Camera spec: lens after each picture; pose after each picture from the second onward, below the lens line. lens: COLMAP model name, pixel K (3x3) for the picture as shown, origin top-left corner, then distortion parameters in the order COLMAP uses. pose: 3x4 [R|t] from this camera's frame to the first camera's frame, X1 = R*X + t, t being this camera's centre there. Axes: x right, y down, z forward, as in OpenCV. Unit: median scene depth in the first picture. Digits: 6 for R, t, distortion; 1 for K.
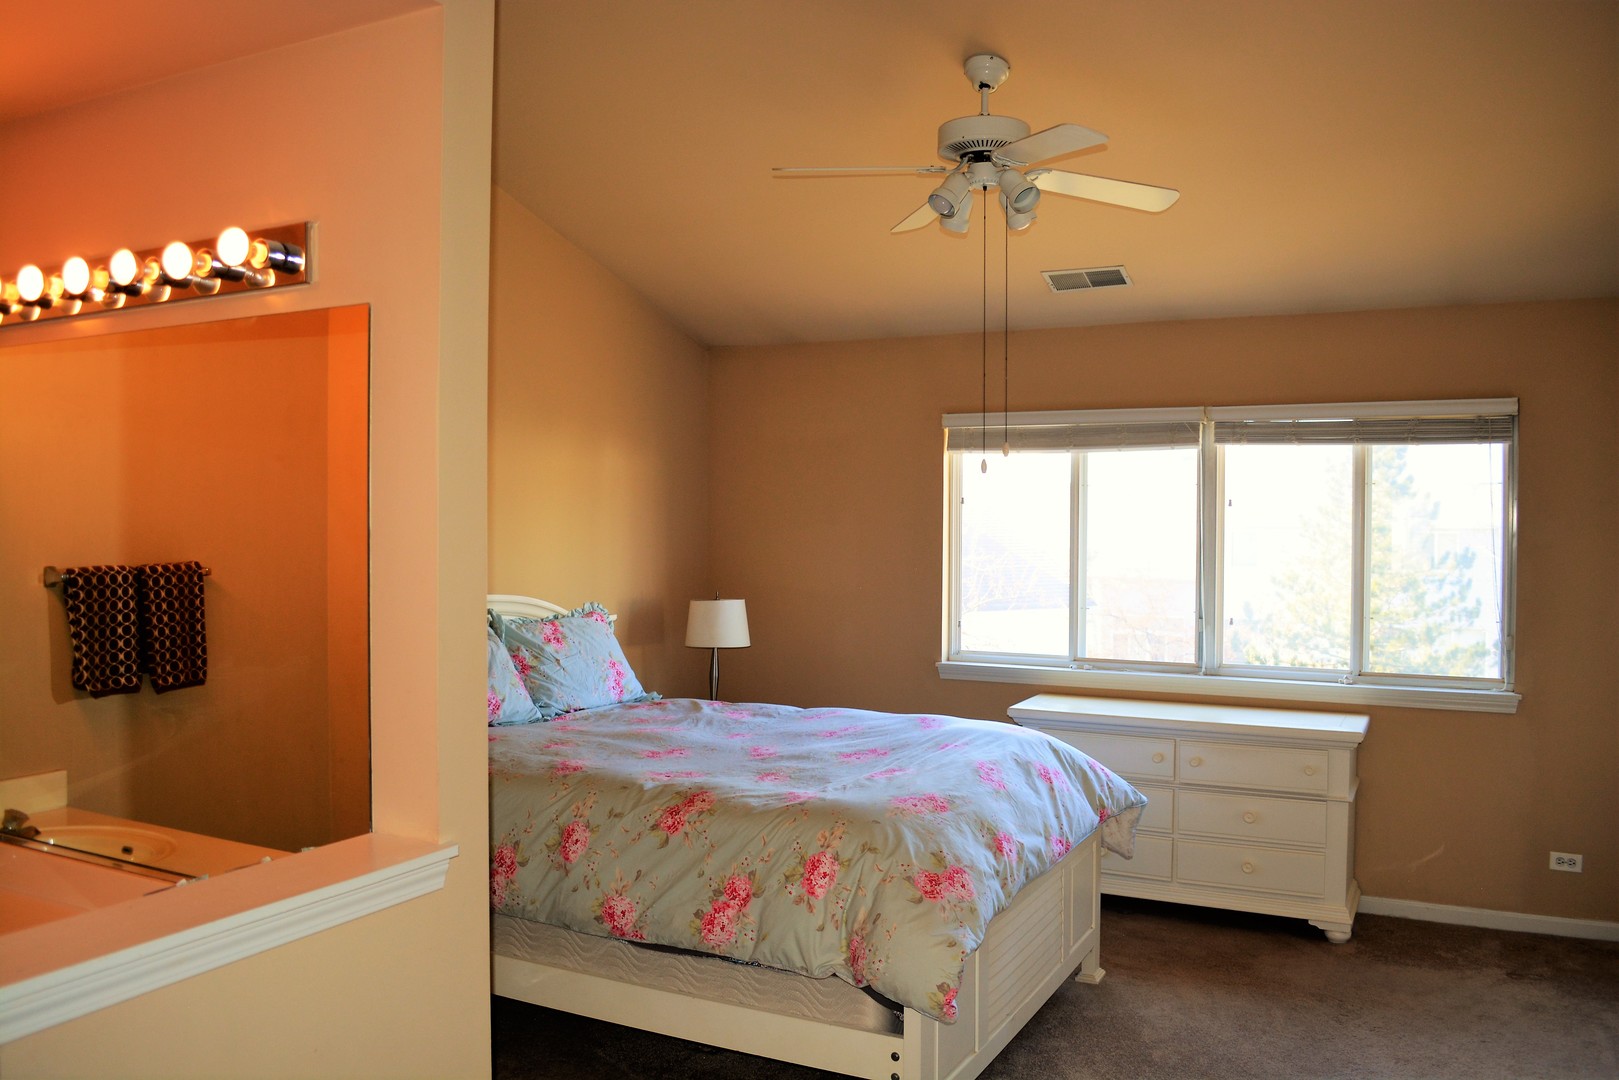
lens RADIAL K [[1297.5, 0, 821.1], [0, 1297.5, 536.2], [0, 0, 1]] dist [-0.080627, 0.013896]
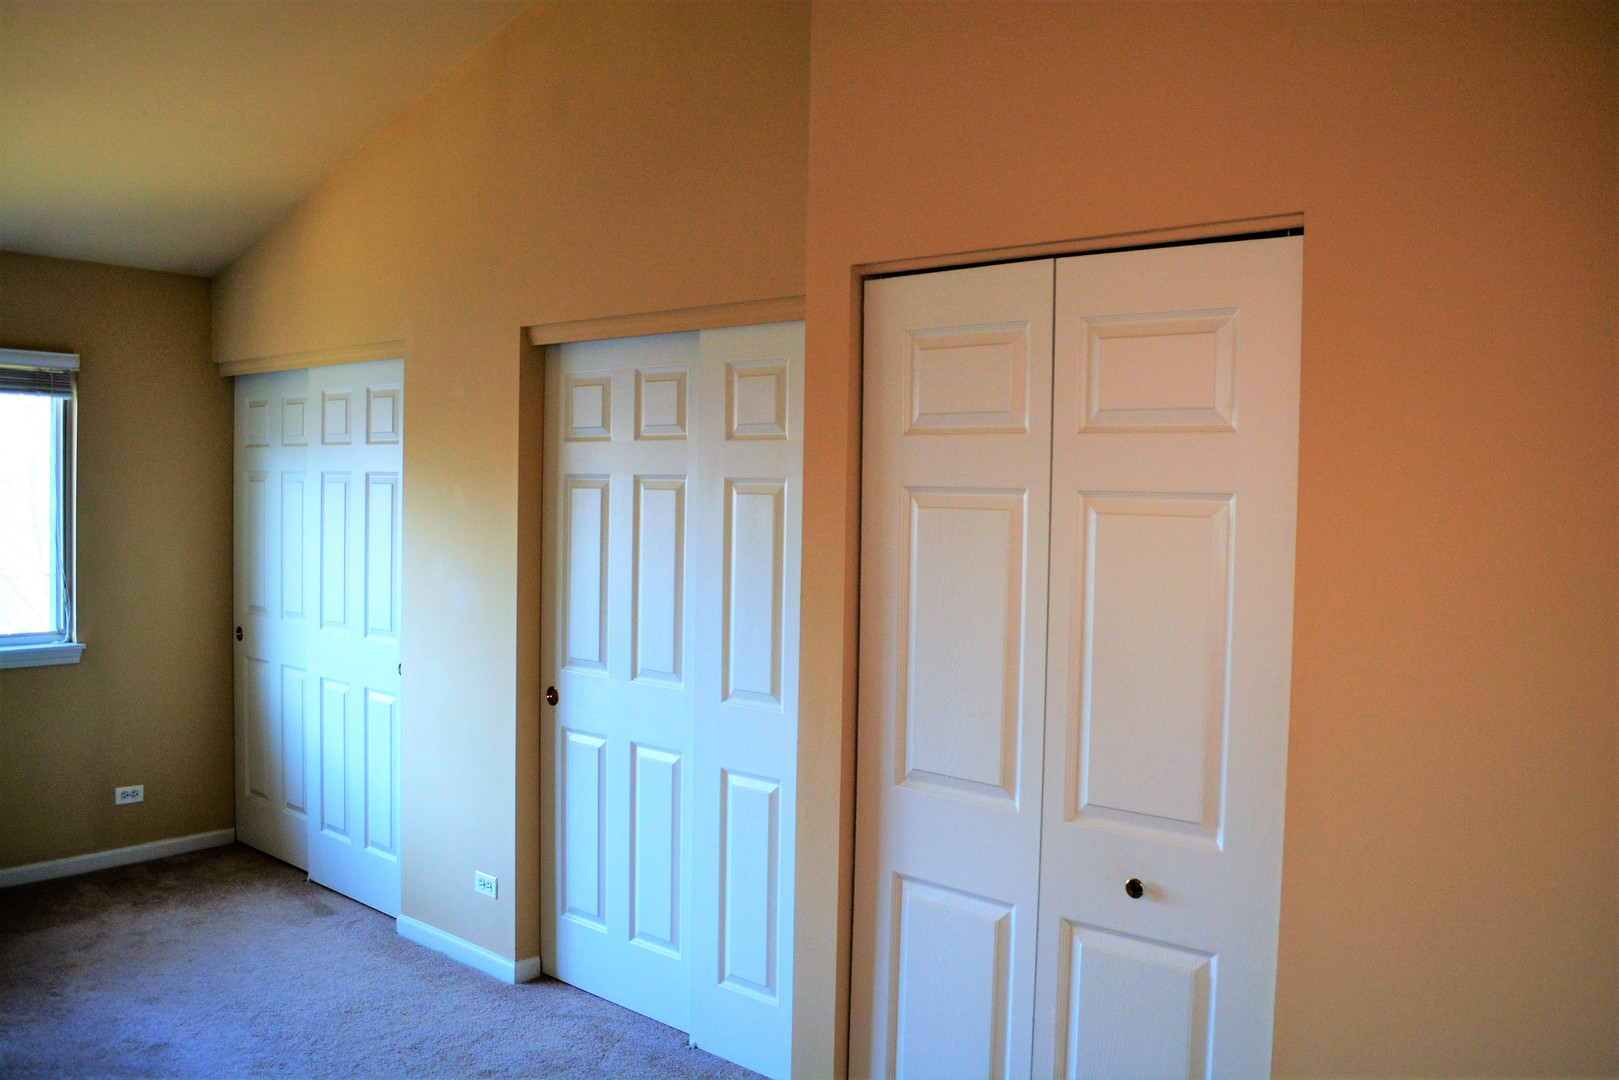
lens RADIAL K [[1297.5, 0, 824.9], [0, 1297.5, 538.4], [0, 0, 1]] dist [-0.080627, 0.013896]
pose [[0.219066, -0.035858, 0.975051, -0.310623], [-0.006861, 0.999243, 0.038289, -0.004161], [-0.975686, -0.015078, 0.218654, 0.183268]]
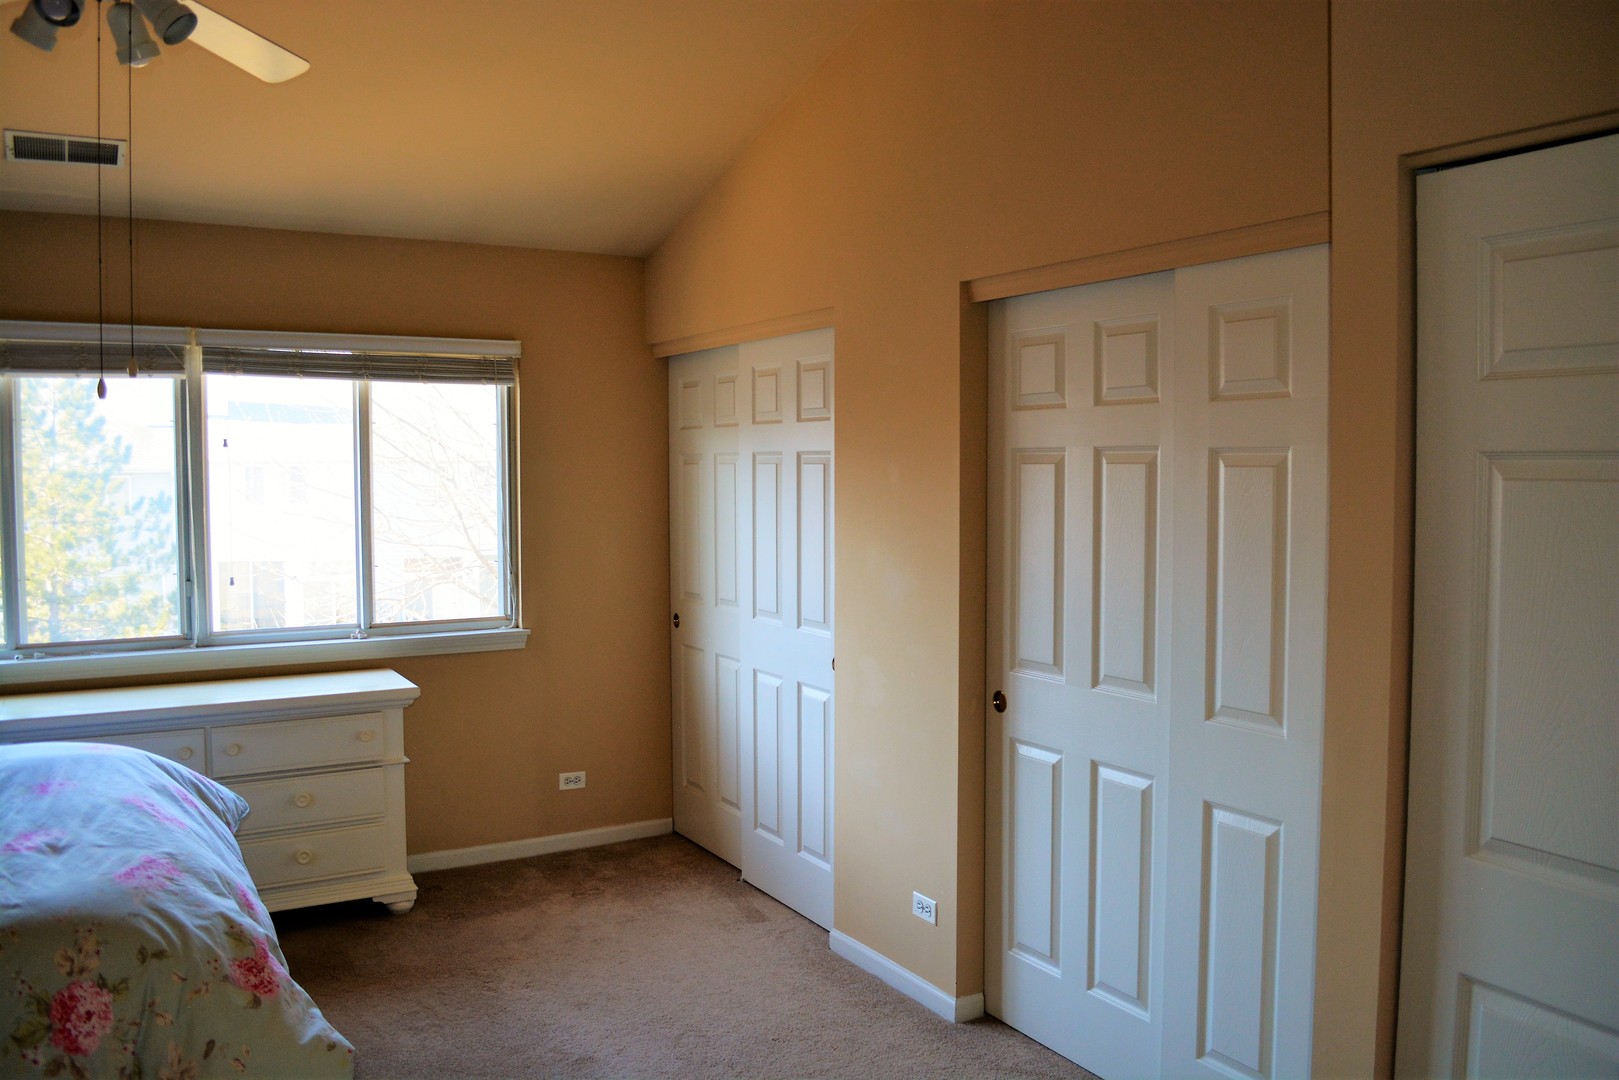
lens RADIAL K [[1297.5, 0, 818.1], [0, 1297.5, 536.8], [0, 0, 1]] dist [-0.080627, 0.013896]
pose [[0.529565, -0.052386, 0.846650, -0.209594], [0.014787, 0.998510, 0.052533, -0.002632], [-0.848141, -0.015300, 0.529550, 0.236249]]
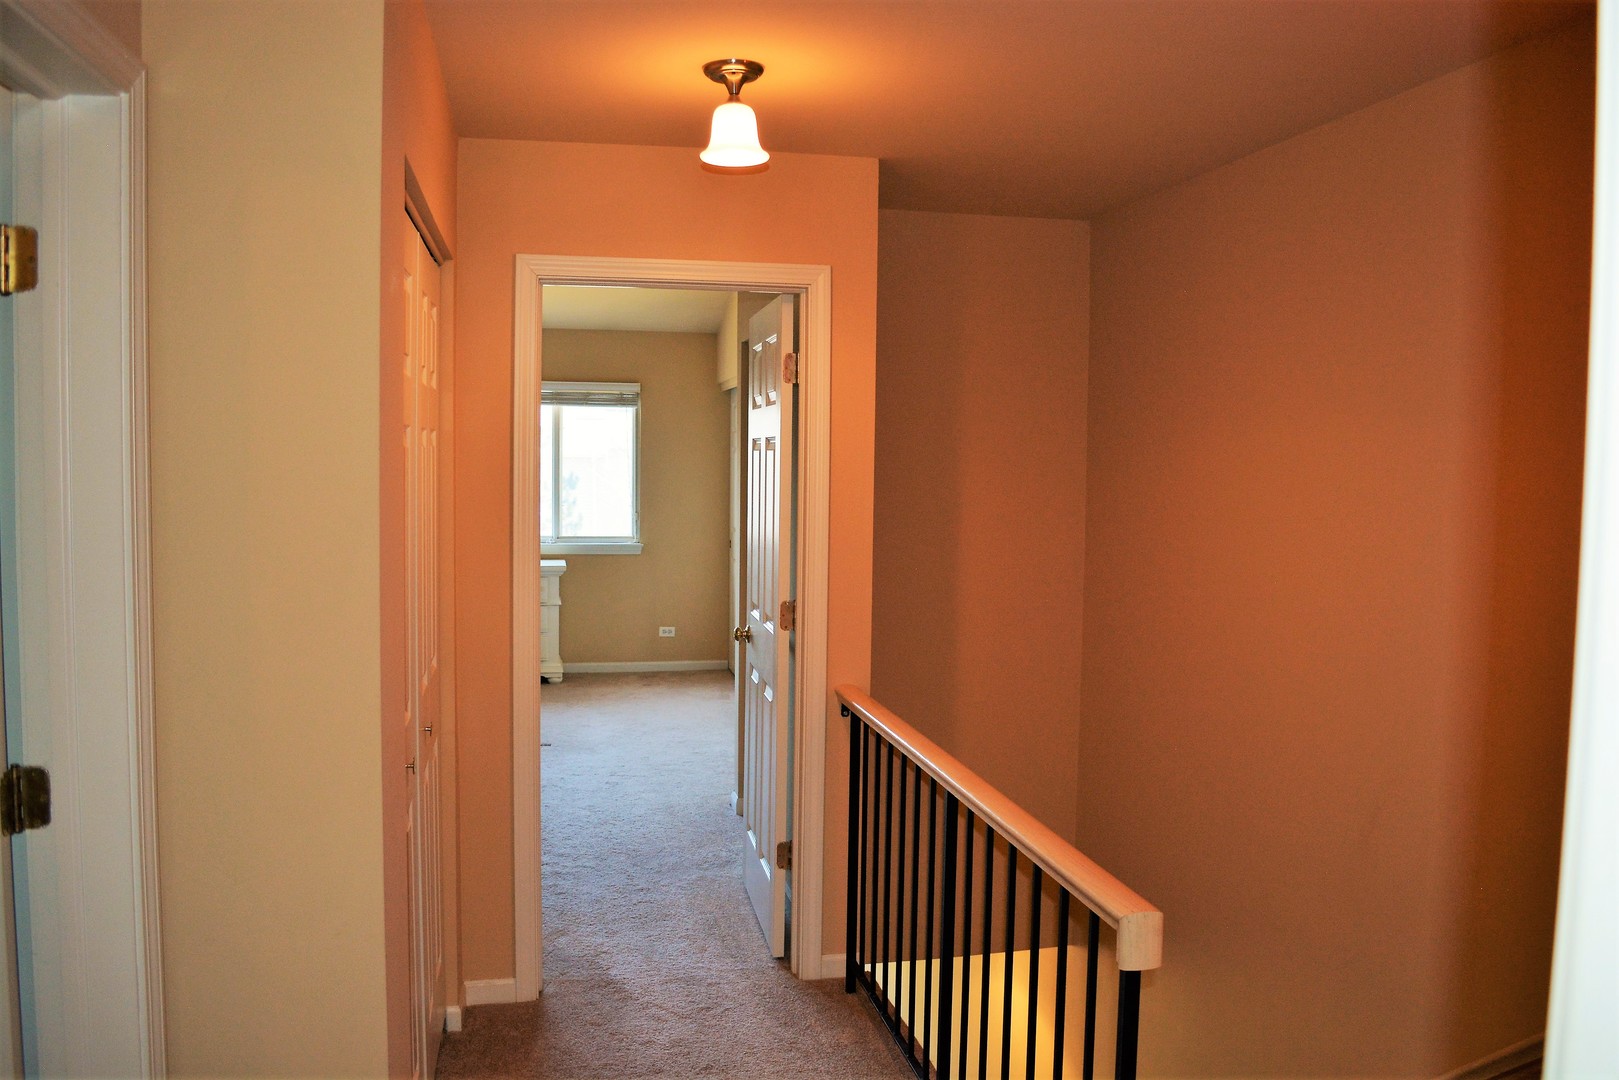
lens RADIAL K [[1297.5, 0, 812.4], [0, 1297.5, 537.0], [0, 0, 1]] dist [-0.080627, 0.013896]
pose [[0.784711, -0.032516, 0.619009, -0.421151], [-0.001194, 0.998542, 0.053966, 0.012070], [-0.619861, -0.043087, 0.783528, -0.631531]]
